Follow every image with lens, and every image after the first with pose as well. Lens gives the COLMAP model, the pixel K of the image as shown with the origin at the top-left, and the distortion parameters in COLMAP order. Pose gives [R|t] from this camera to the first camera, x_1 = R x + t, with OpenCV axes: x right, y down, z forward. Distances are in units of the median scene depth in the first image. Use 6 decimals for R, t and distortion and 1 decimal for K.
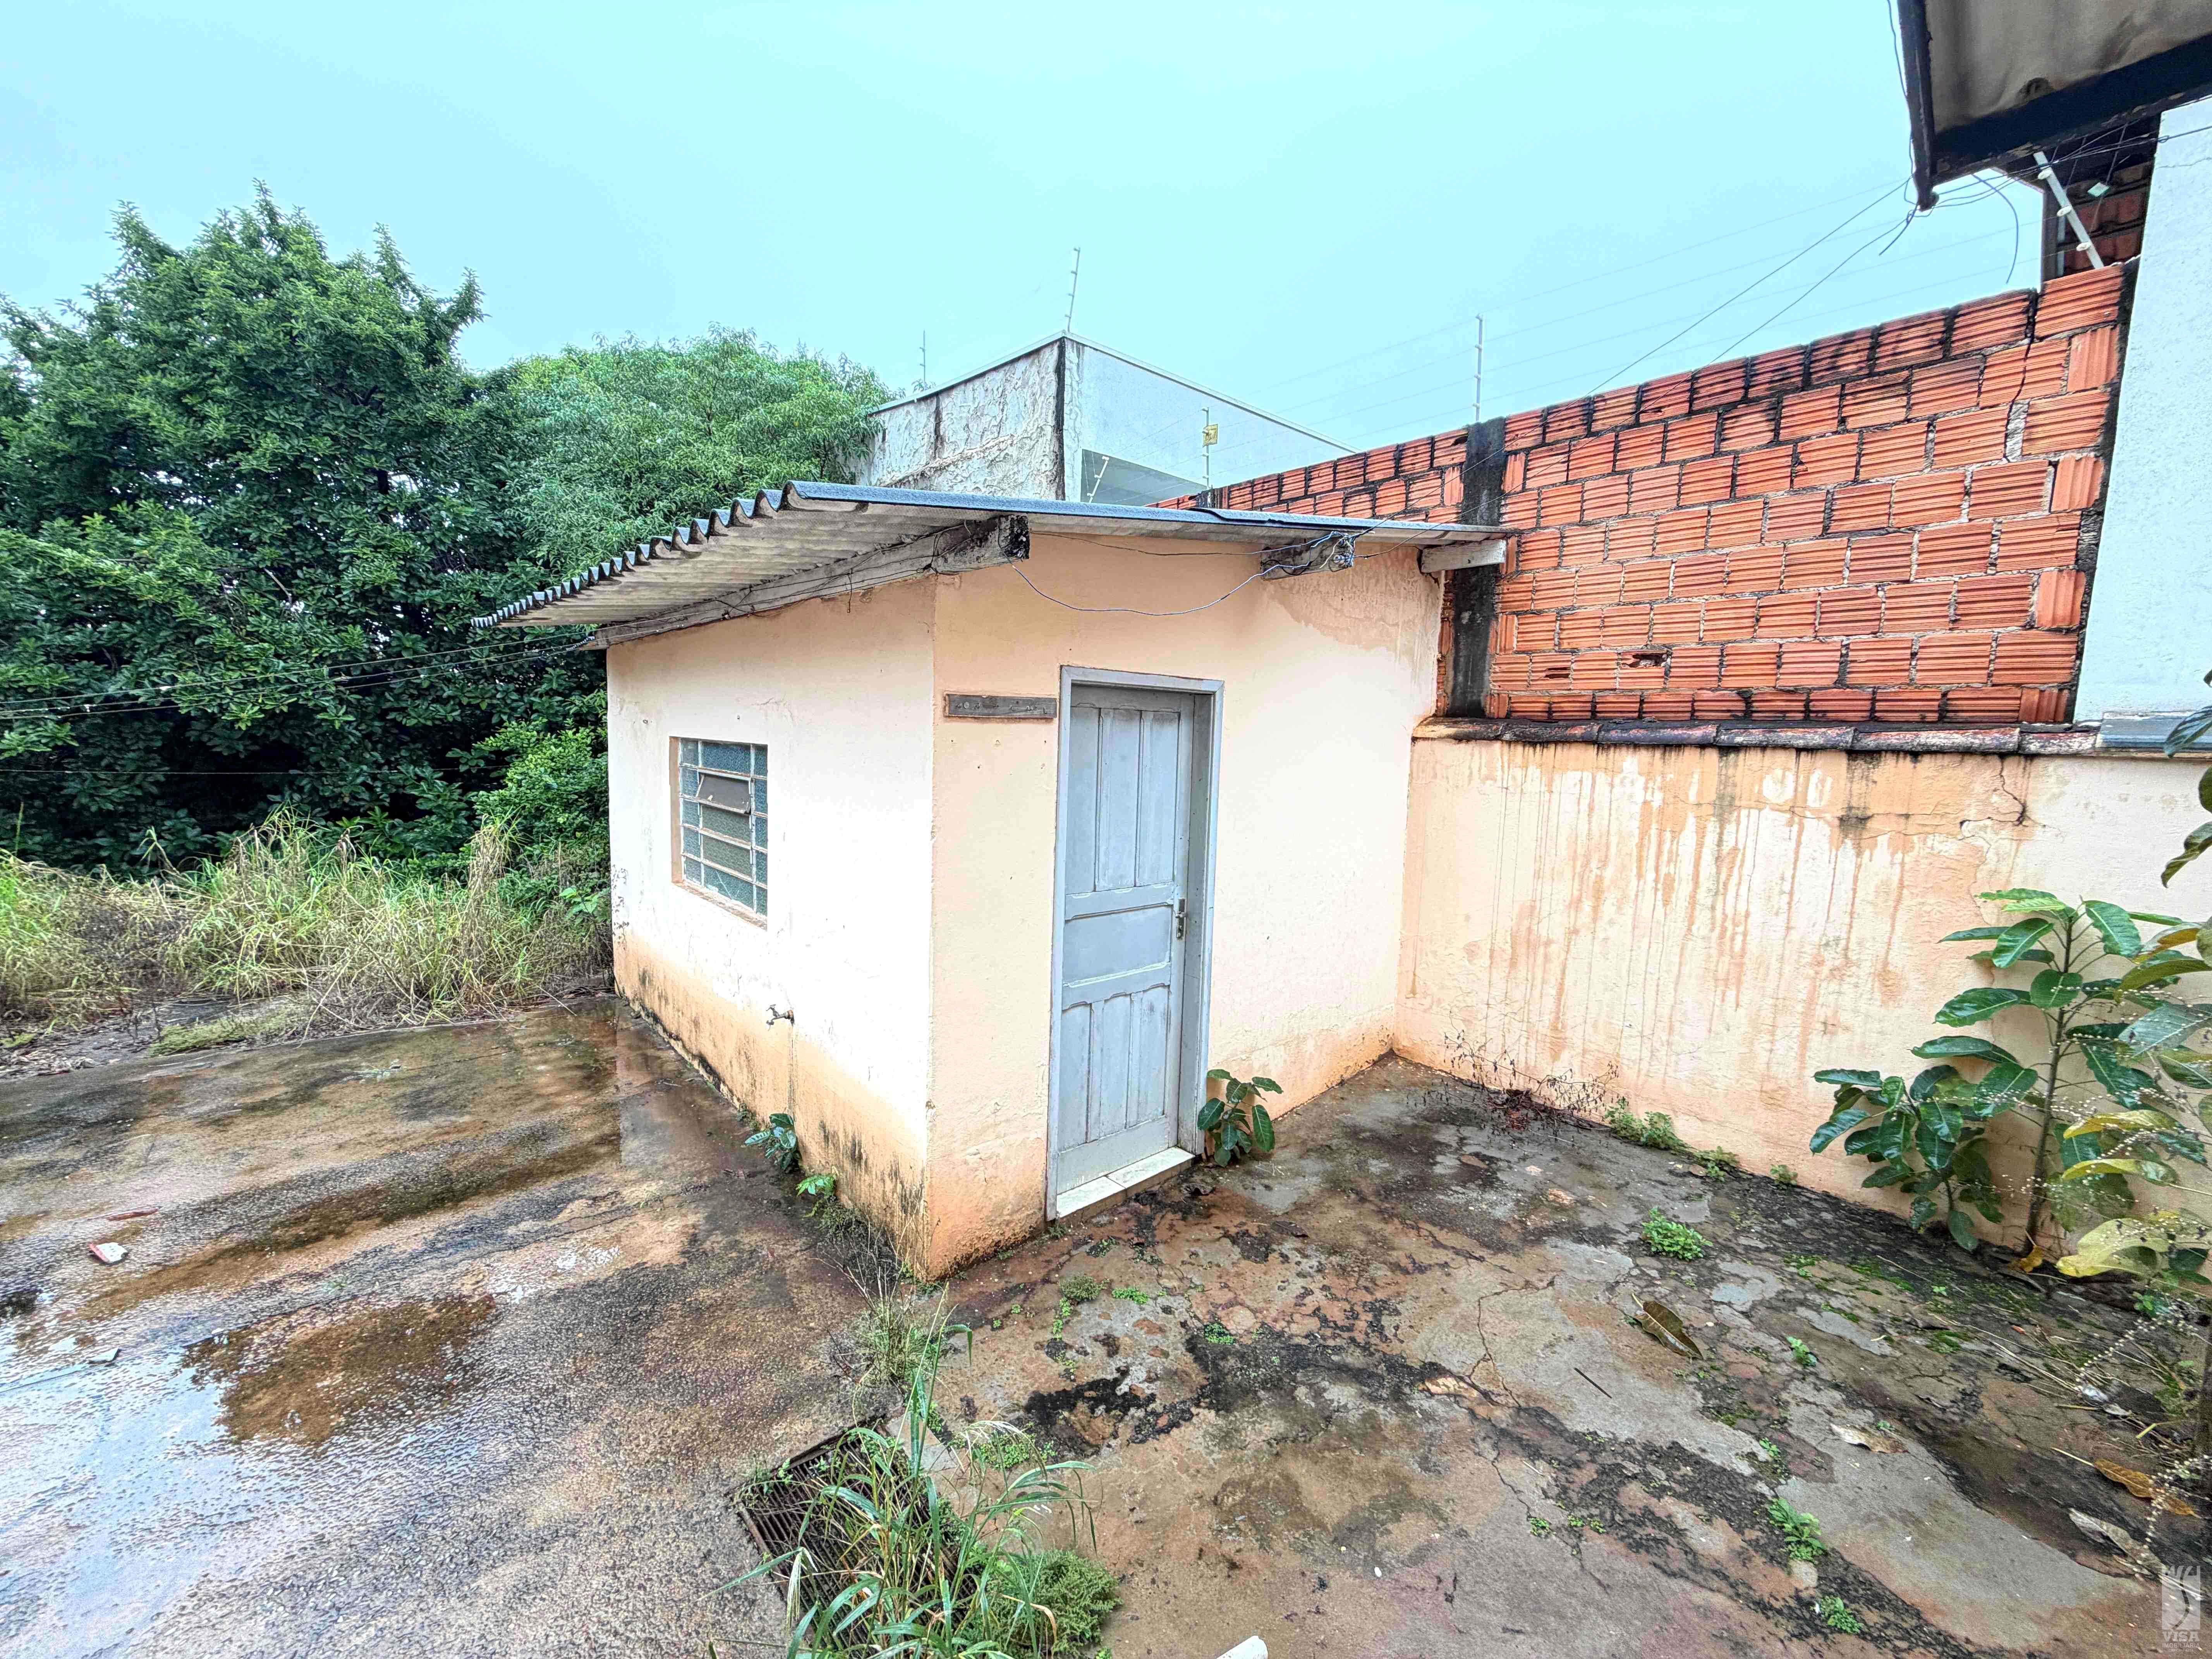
lens RADIAL K [[875.8, 0, 1107.6], [0, 875.8, 831.9], [0, 0, 1]] dist [-0.000021, -0.000055]
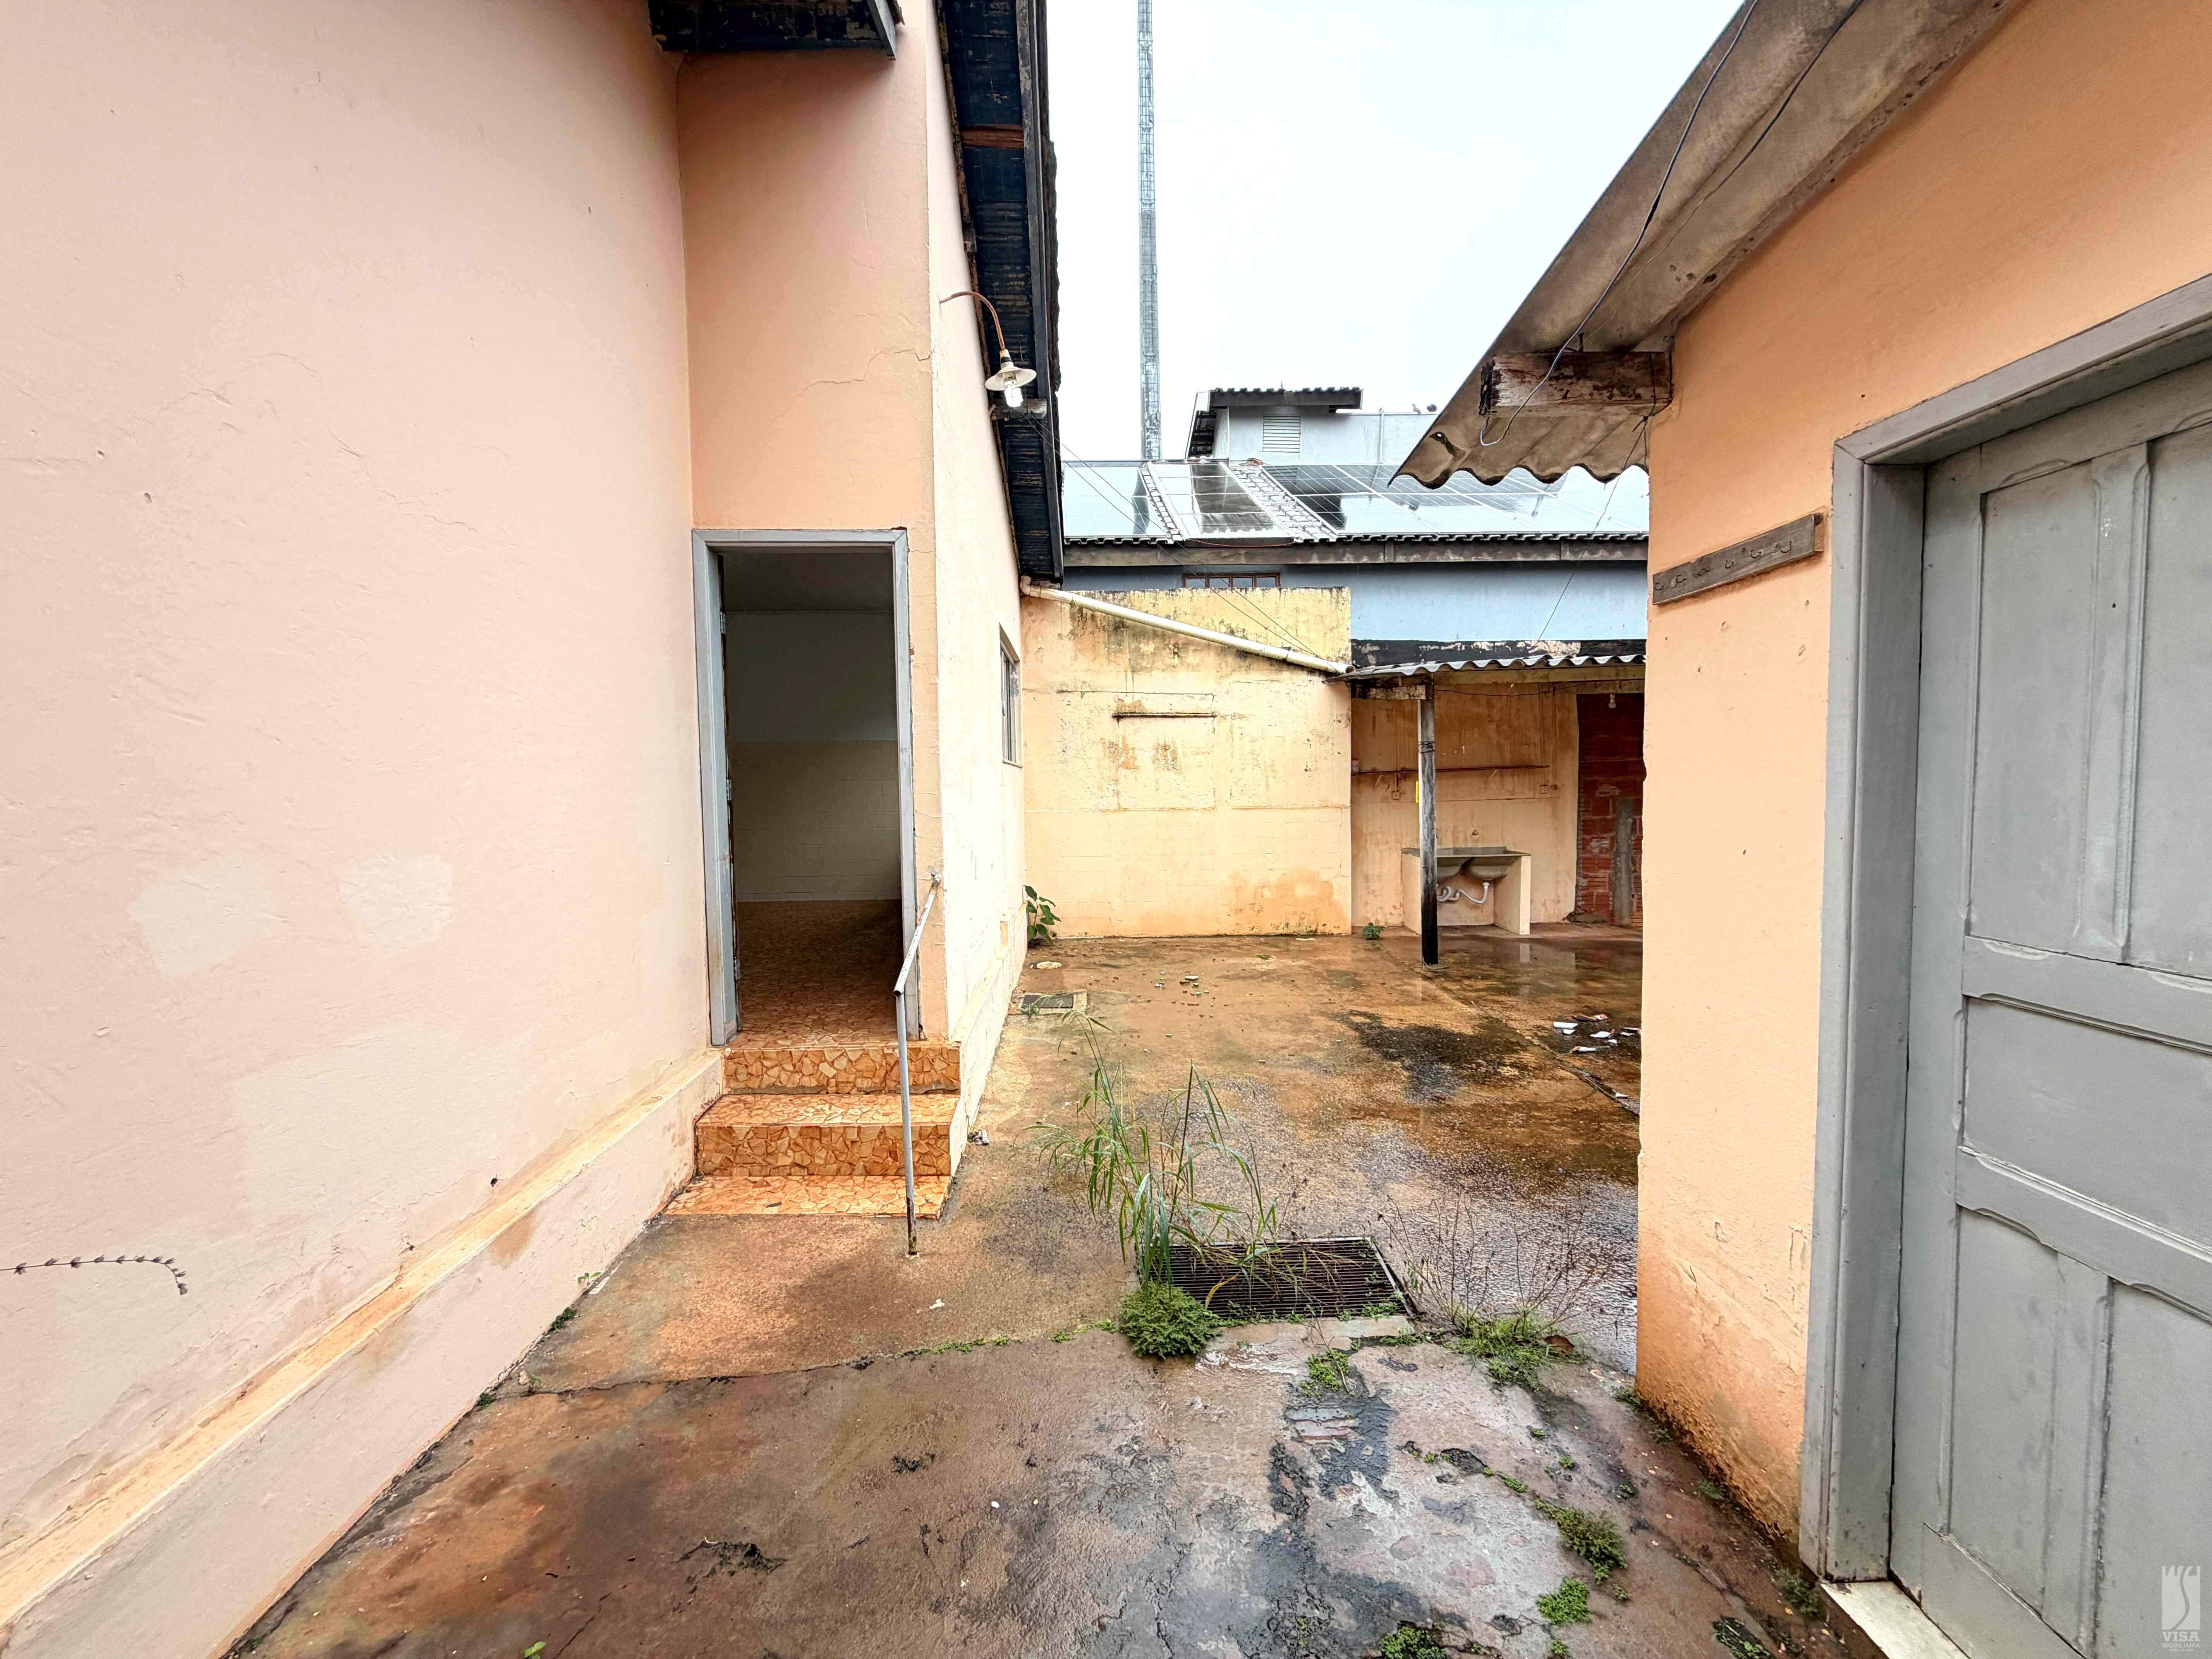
lens RADIAL K [[875.8, 0, 1105.5], [0, 875.8, 831.6], [0, 0, 1]] dist [-0.000021, -0.000055]
pose [[-0.645989, 0.024415, -0.762956, 0.266992], [-0.090826, 0.989930, 0.108580, 0.006385], [0.757924, 0.139438, -0.637266, 0.455883]]
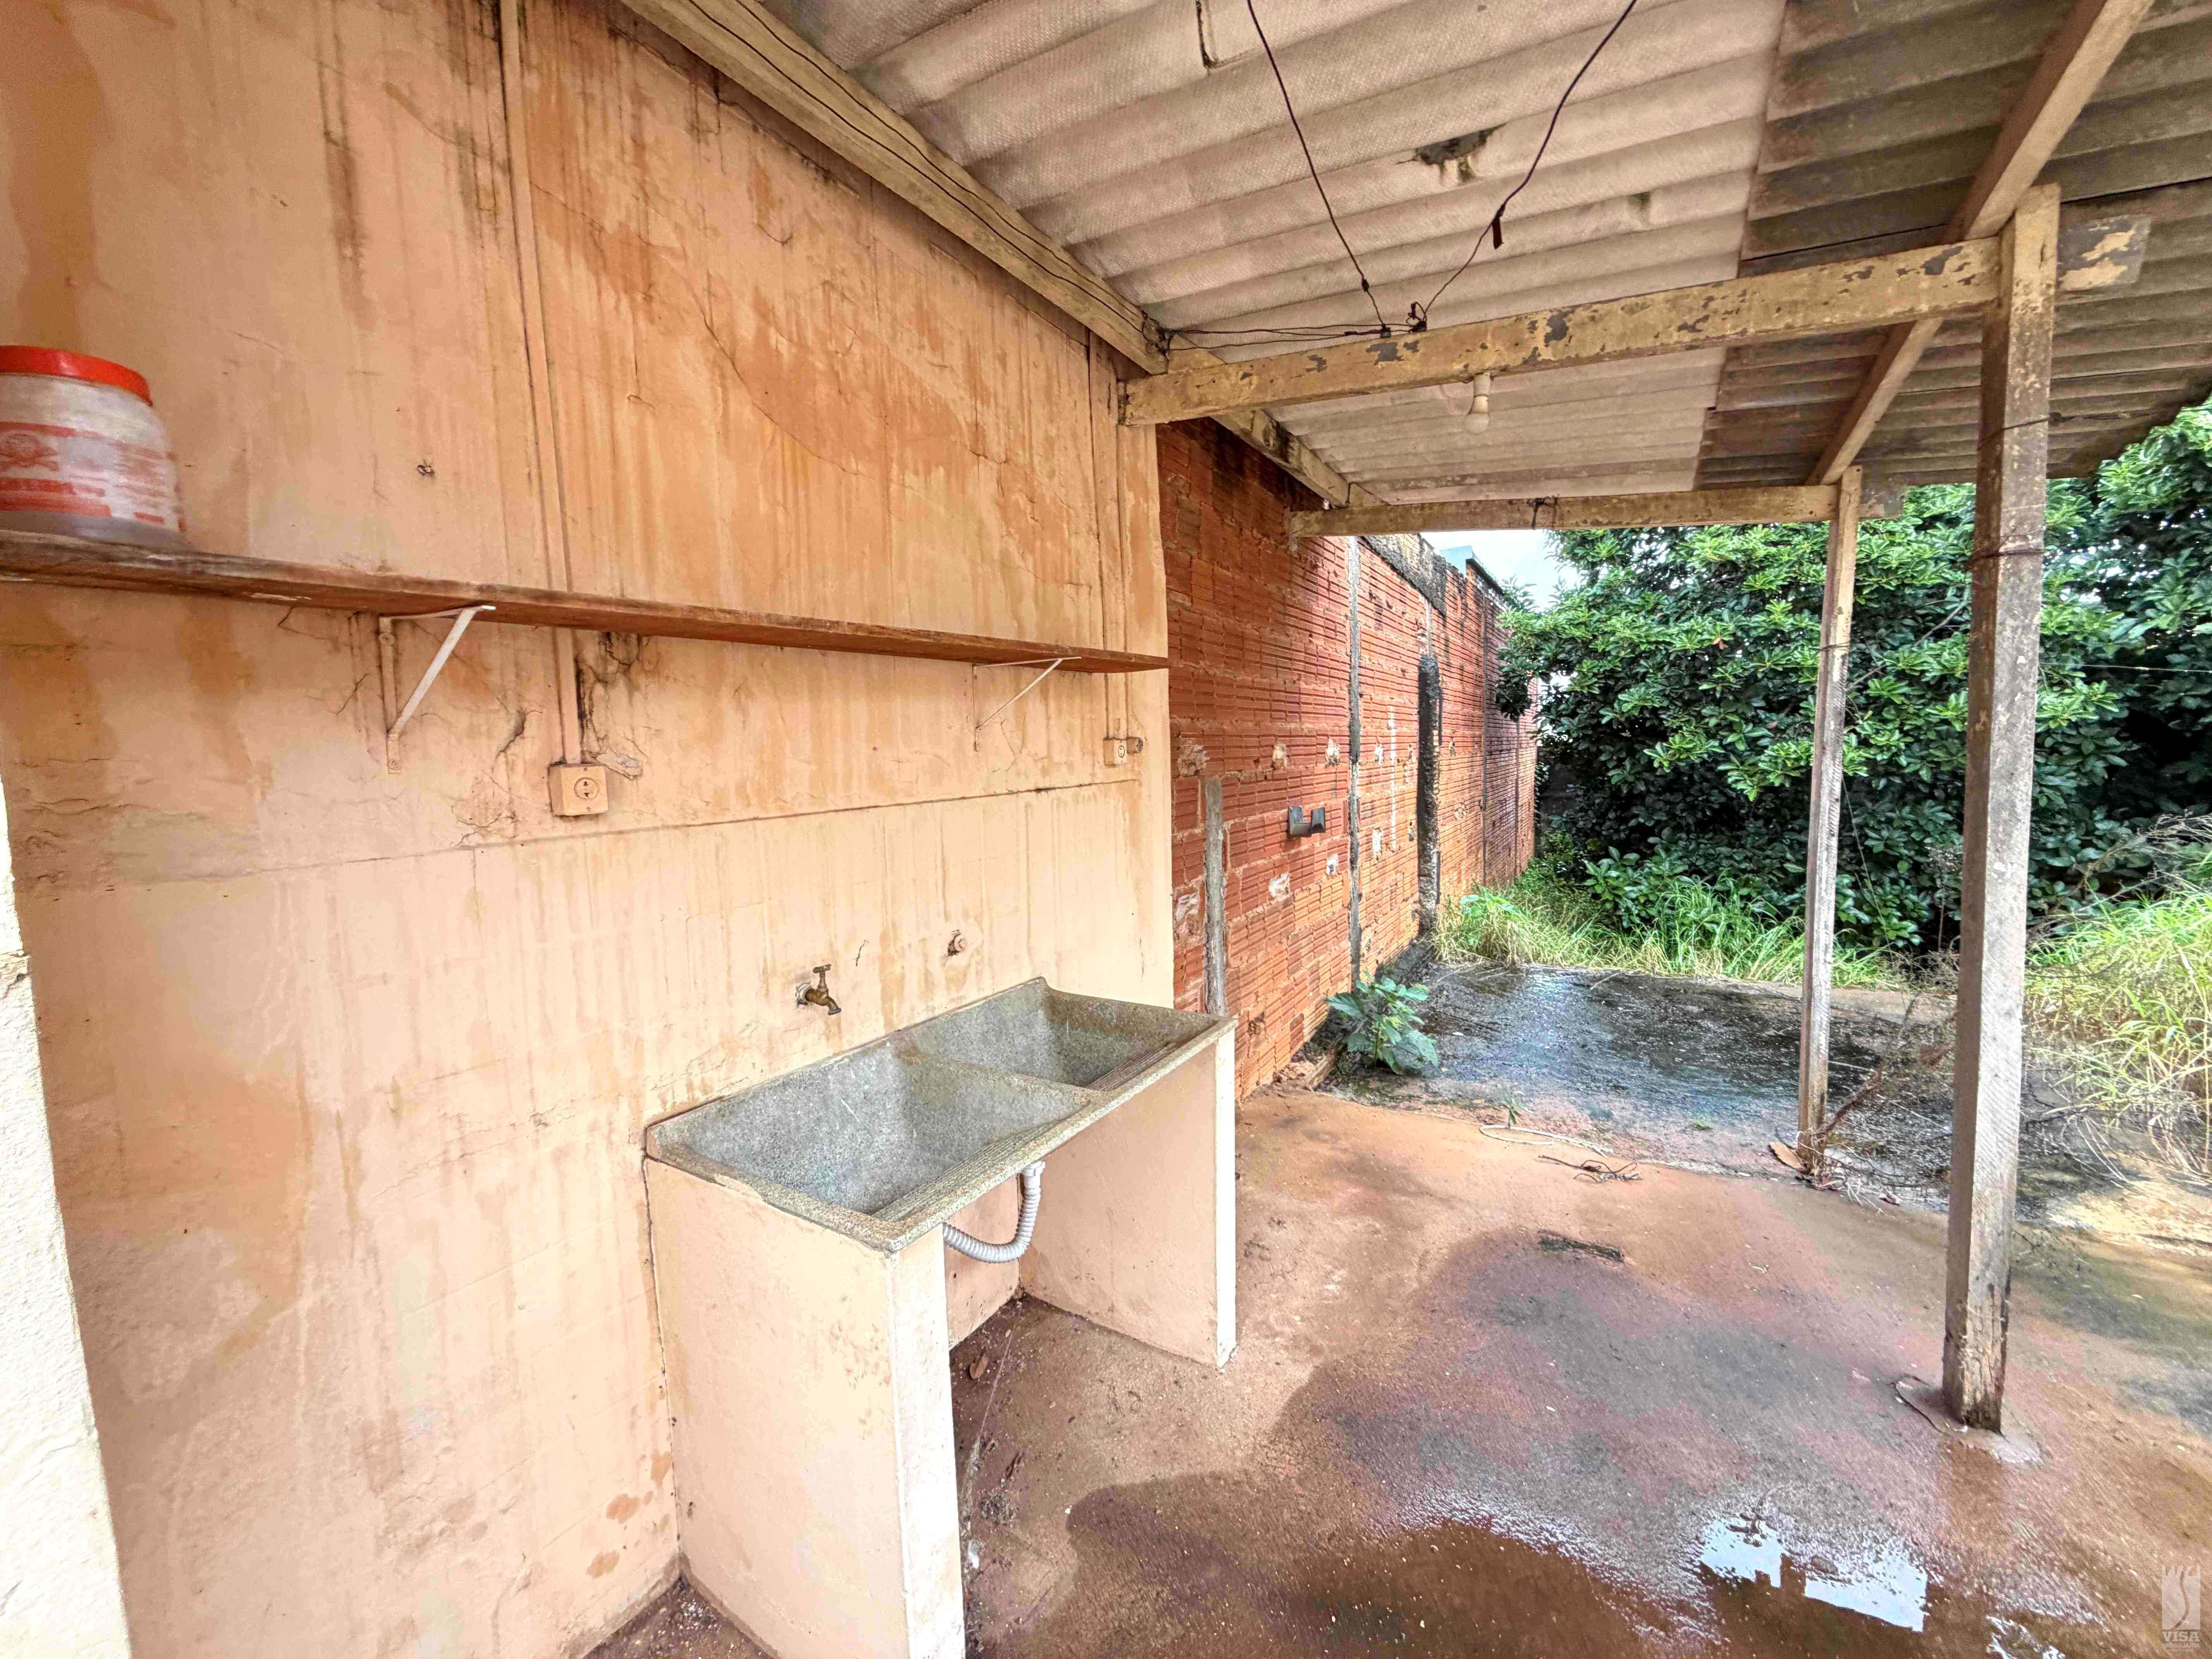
lens RADIAL K [[875.8, 0, 1095.0], [0, 875.8, 828.6], [0, 0, 1]] dist [-0.000021, -0.000055]
pose [[0.298124, 0.053053, -0.953052, -0.789683], [-0.085251, 0.995944, 0.028774, 0.048786], [0.950713, 0.072671, 0.301438, -0.003336]]
